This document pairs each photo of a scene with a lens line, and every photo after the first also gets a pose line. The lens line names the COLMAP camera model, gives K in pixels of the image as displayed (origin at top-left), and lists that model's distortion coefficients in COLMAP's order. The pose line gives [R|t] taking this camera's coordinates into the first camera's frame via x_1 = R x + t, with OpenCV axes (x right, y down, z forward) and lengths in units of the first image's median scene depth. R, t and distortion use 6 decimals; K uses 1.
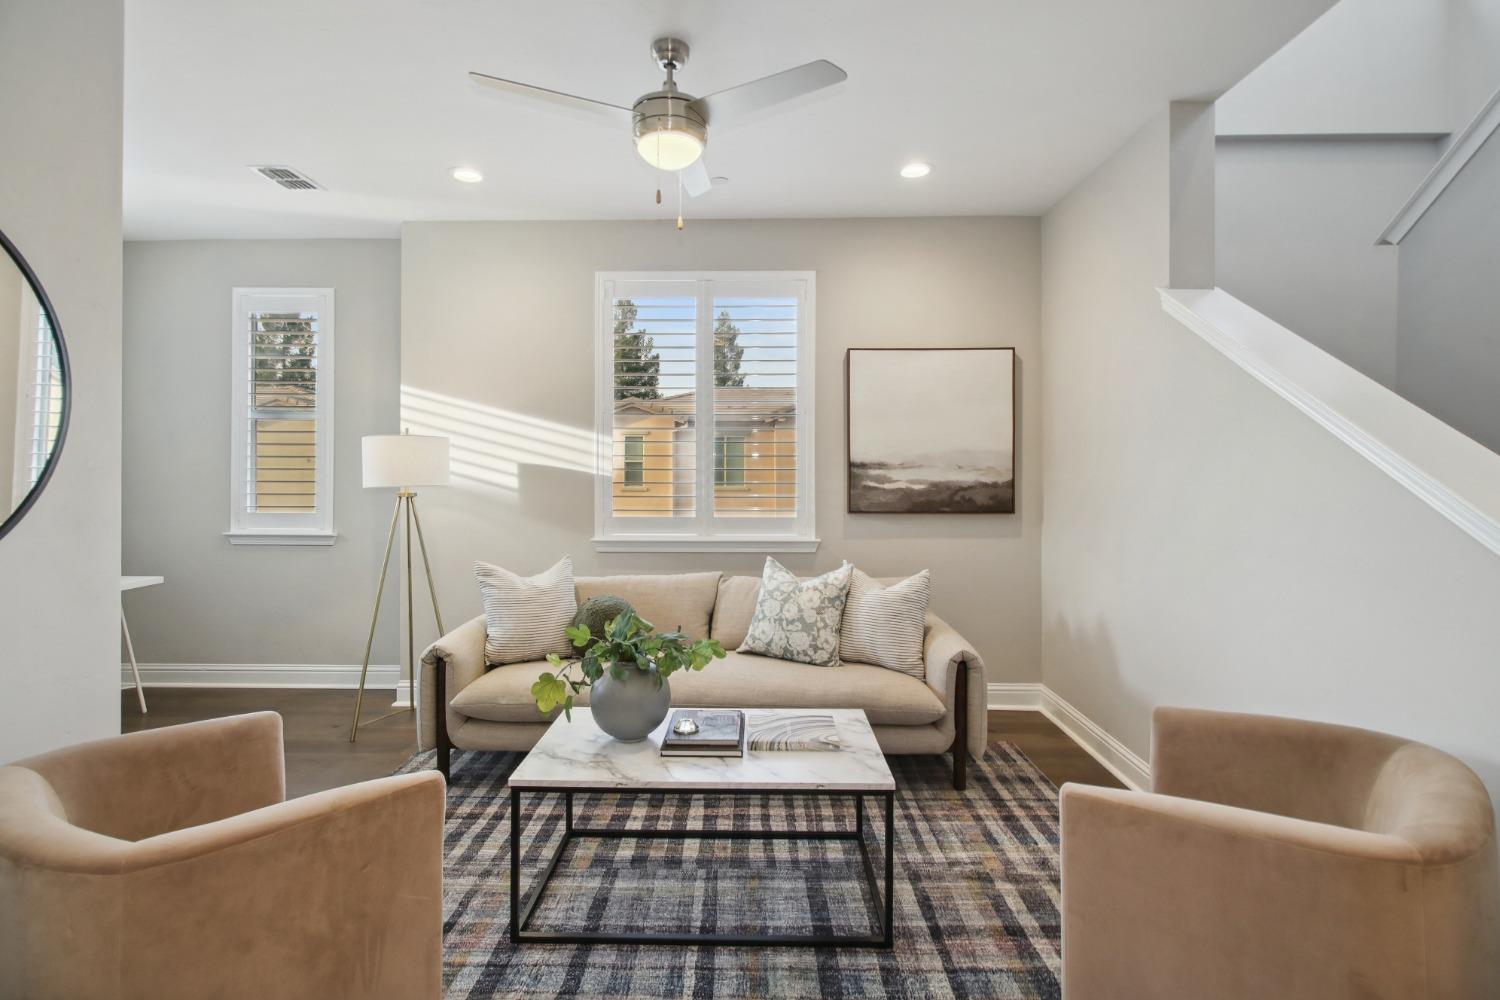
lens RADIAL K [[703.7, 0, 747.0], [0, 703.7, 480.7], [0, 0, 1]] dist [0.000597, -0.000423]
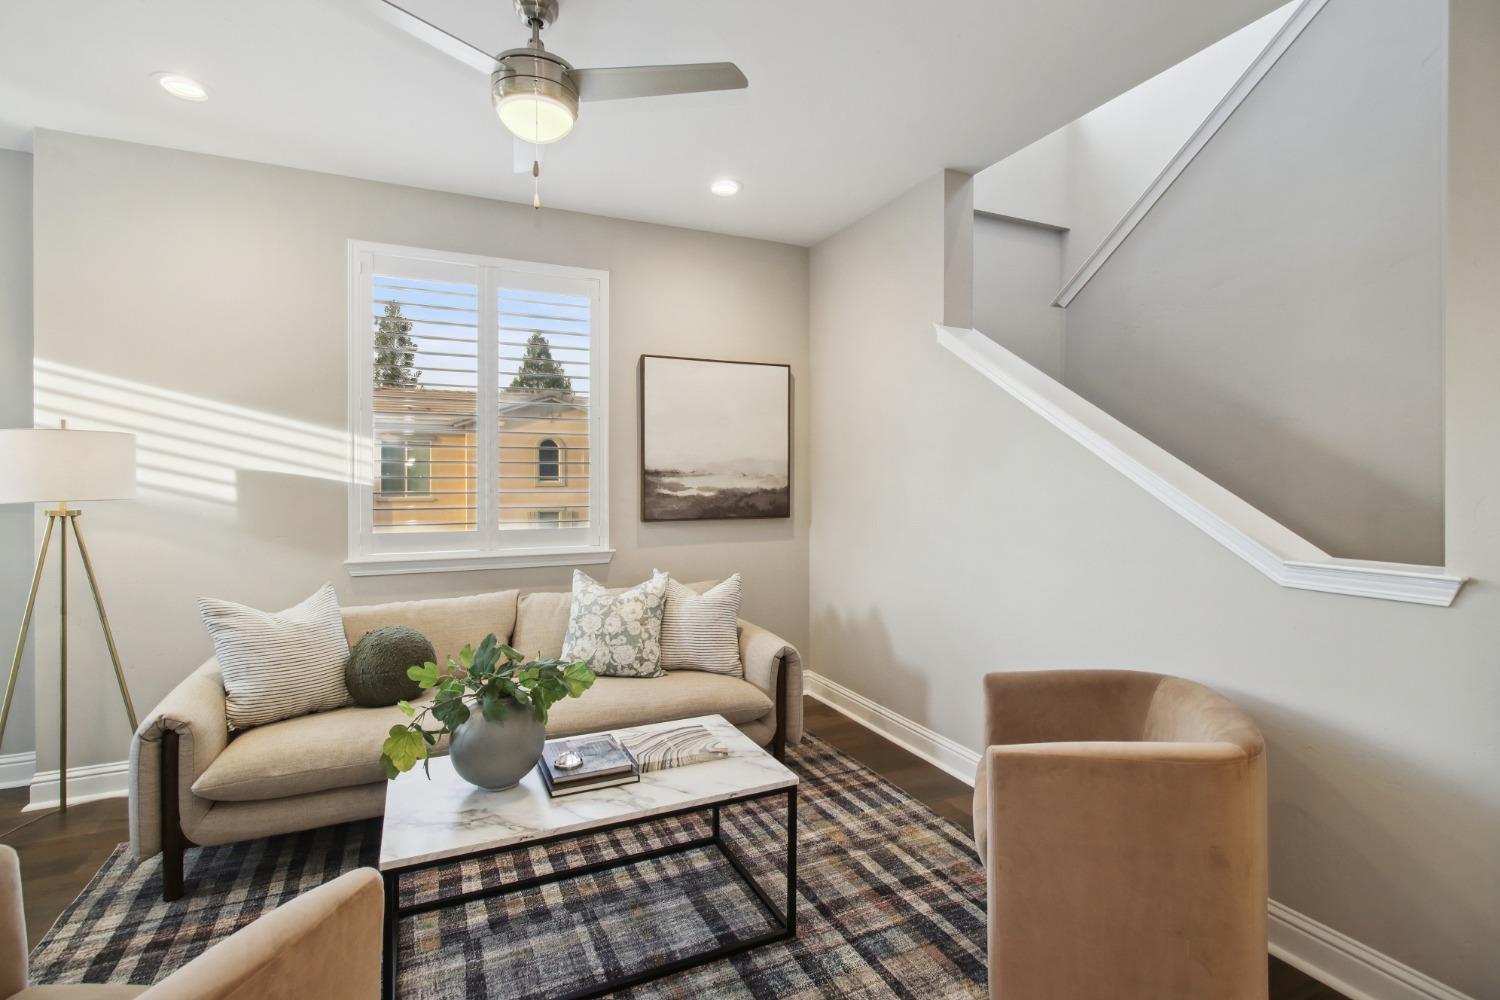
lens RADIAL K [[701.3, 0, 748.2], [0, 701.3, 493.3], [0, 0, 1]] dist [0.000344, -0.000434]
pose [[0.900706, -0.010607, 0.434299, -0.206502], [0.007532, 0.999933, 0.008800, -0.001216], [-0.434363, -0.004655, 0.900726, 0.066317]]
